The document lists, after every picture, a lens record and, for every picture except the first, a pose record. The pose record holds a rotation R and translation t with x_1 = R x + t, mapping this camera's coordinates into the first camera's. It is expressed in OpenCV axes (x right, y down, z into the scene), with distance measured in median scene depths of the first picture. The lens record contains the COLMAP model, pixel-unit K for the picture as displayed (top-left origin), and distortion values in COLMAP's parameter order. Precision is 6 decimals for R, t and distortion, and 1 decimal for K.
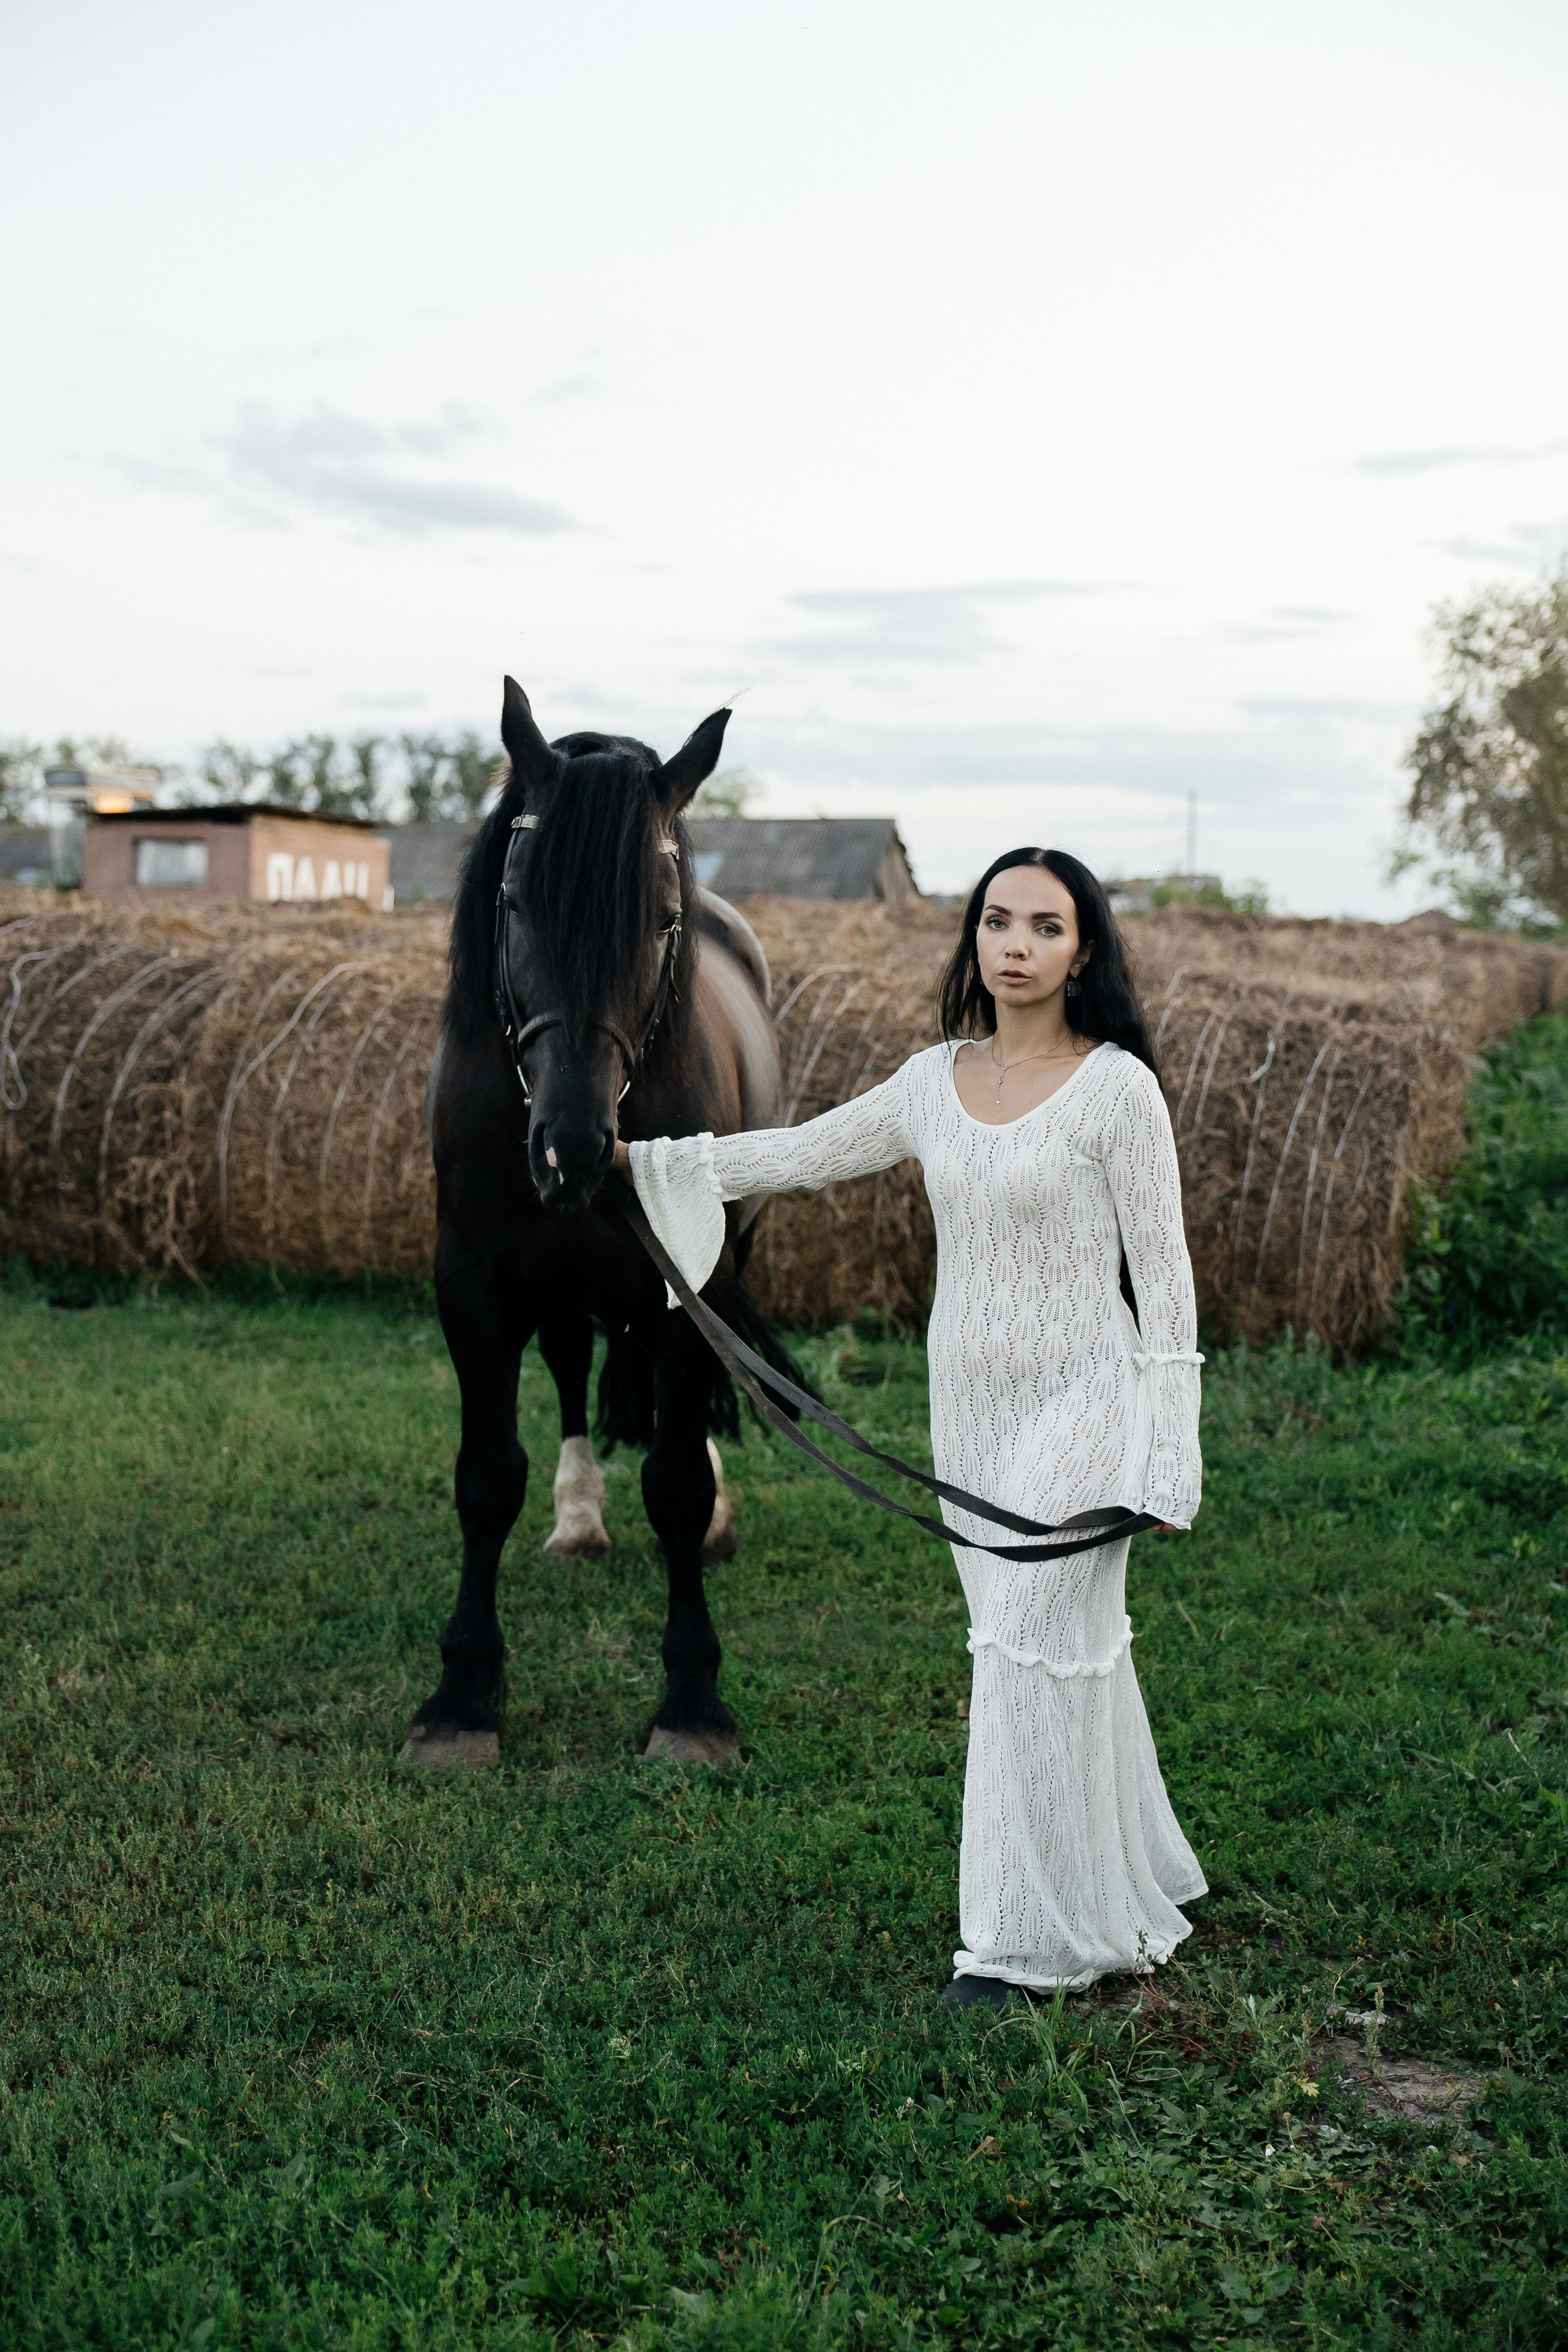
lens RADIAL K [[3241.0, 0, 787.5], [0, 3241.0, 1160.5], [0, 0, 1]] dist [0.047144, 0.000000]
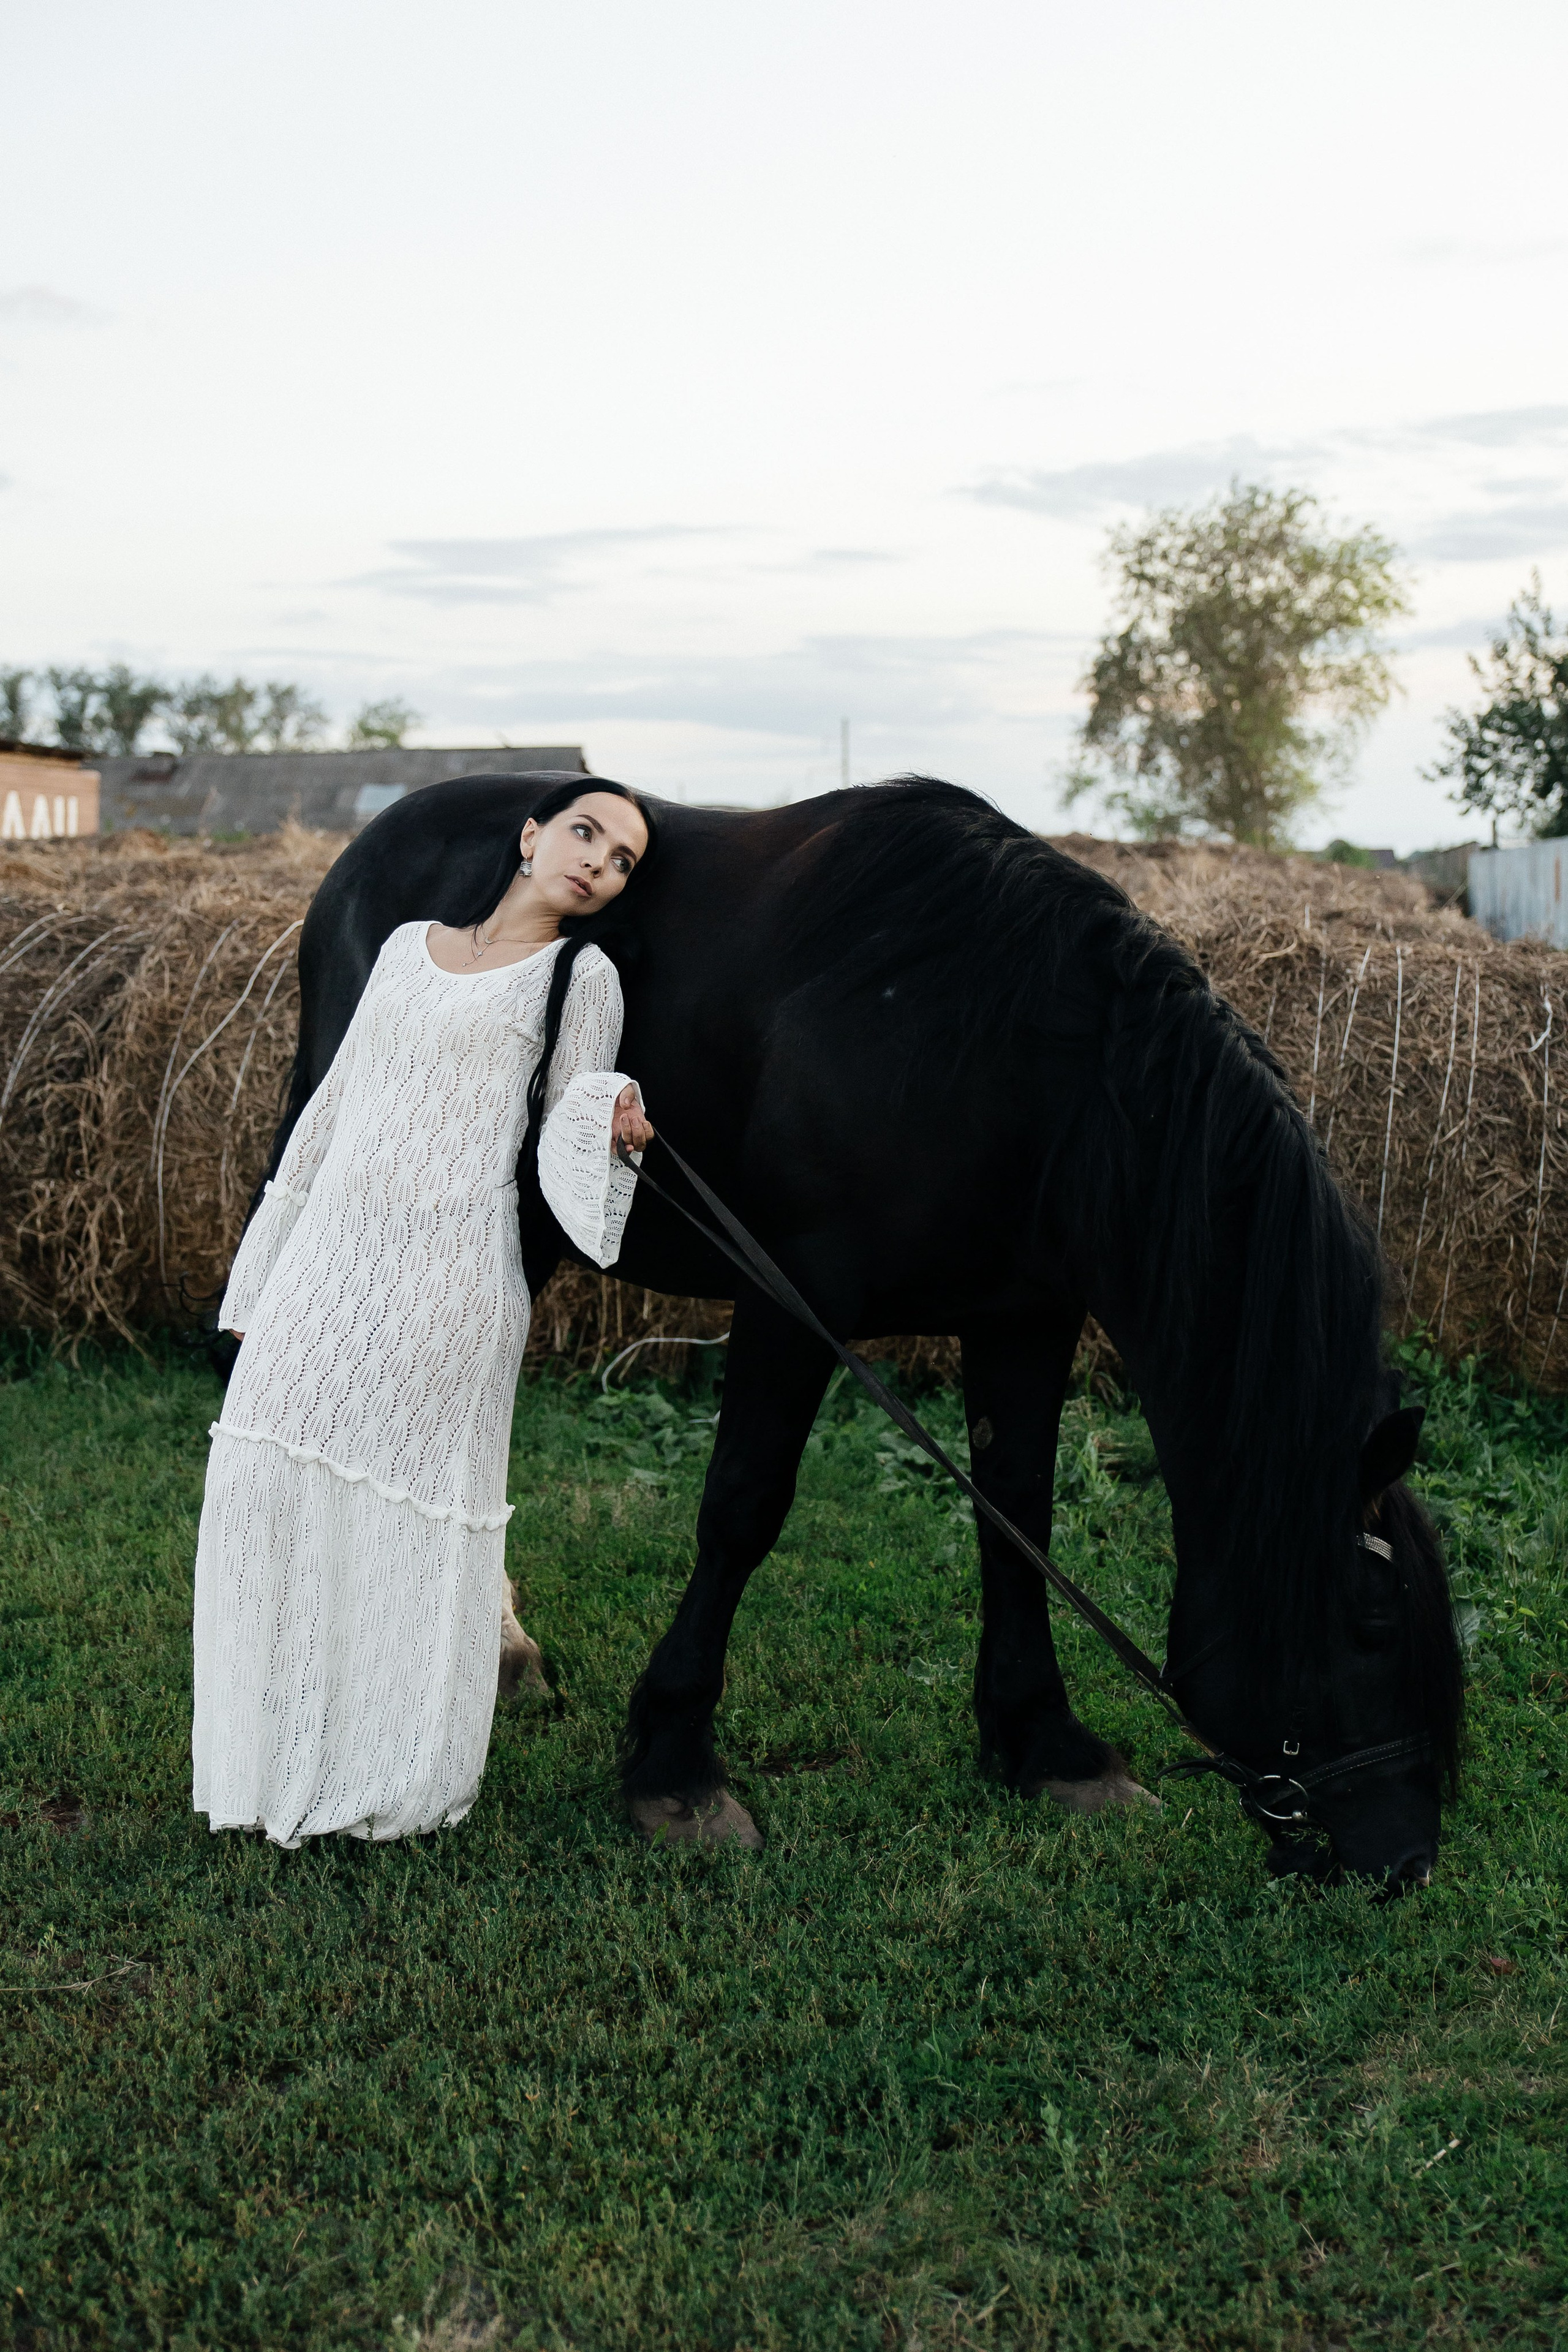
lens RADIAL K [[3060.3, 0, 776.2], [0, 3060.3, 1178.4], [0, 0, 1]] dist [0.011809, 0.000000]
pose [[0.991767, -0.027901, 0.124982, -0.114907], [0.023723, 0.999113, 0.034790, -0.021173], [-0.125842, -0.031539, 0.991549, 0.261723]]
